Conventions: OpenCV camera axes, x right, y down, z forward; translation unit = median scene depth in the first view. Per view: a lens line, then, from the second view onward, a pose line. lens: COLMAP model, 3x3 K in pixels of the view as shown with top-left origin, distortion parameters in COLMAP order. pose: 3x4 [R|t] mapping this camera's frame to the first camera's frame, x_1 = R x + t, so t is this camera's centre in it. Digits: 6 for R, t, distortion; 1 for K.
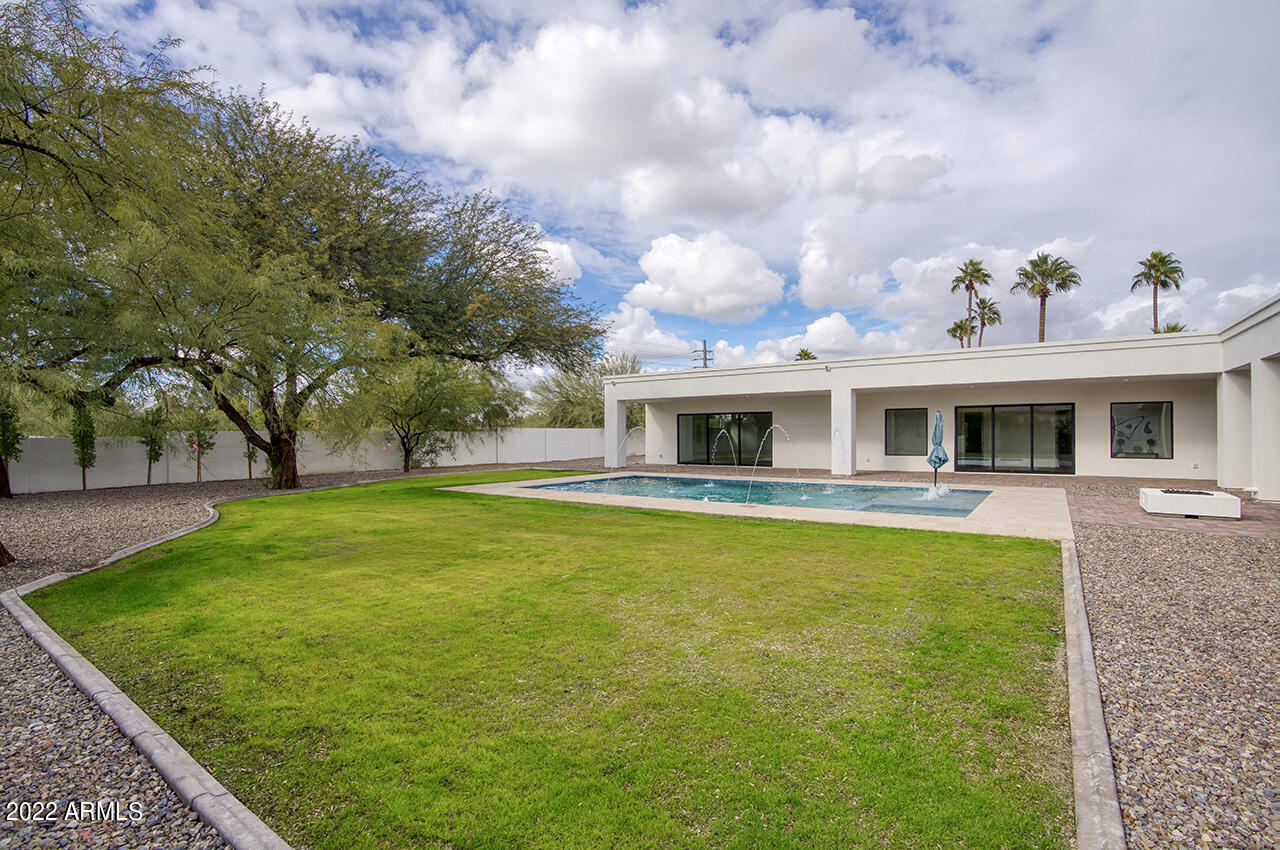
lens RADIAL K [[609.8, 0, 640.0], [0, 609.8, 425.0], [0, 0, 1]] dist [0.045490, 0.000416]
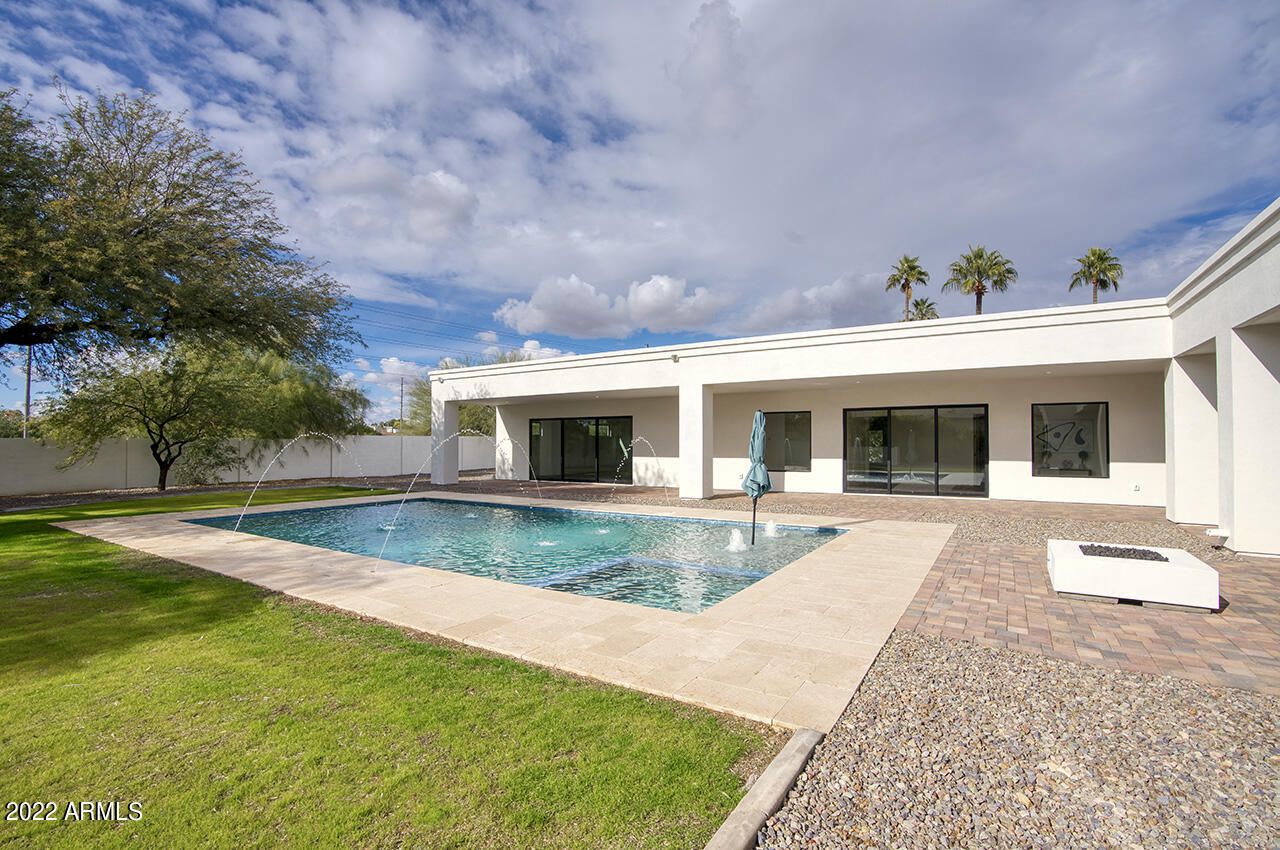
lens RADIAL K [[616.2, 0, 605.7], [0, 616.2, 431.4], [0, 0, 1]] dist [0.012577, -0.000088]
pose [[0.999875, 0.003146, 0.015517, 0.192434], [-0.003087, 0.999988, -0.003844, 0.002396], [-0.015528, 0.003796, 0.999872, 0.219980]]
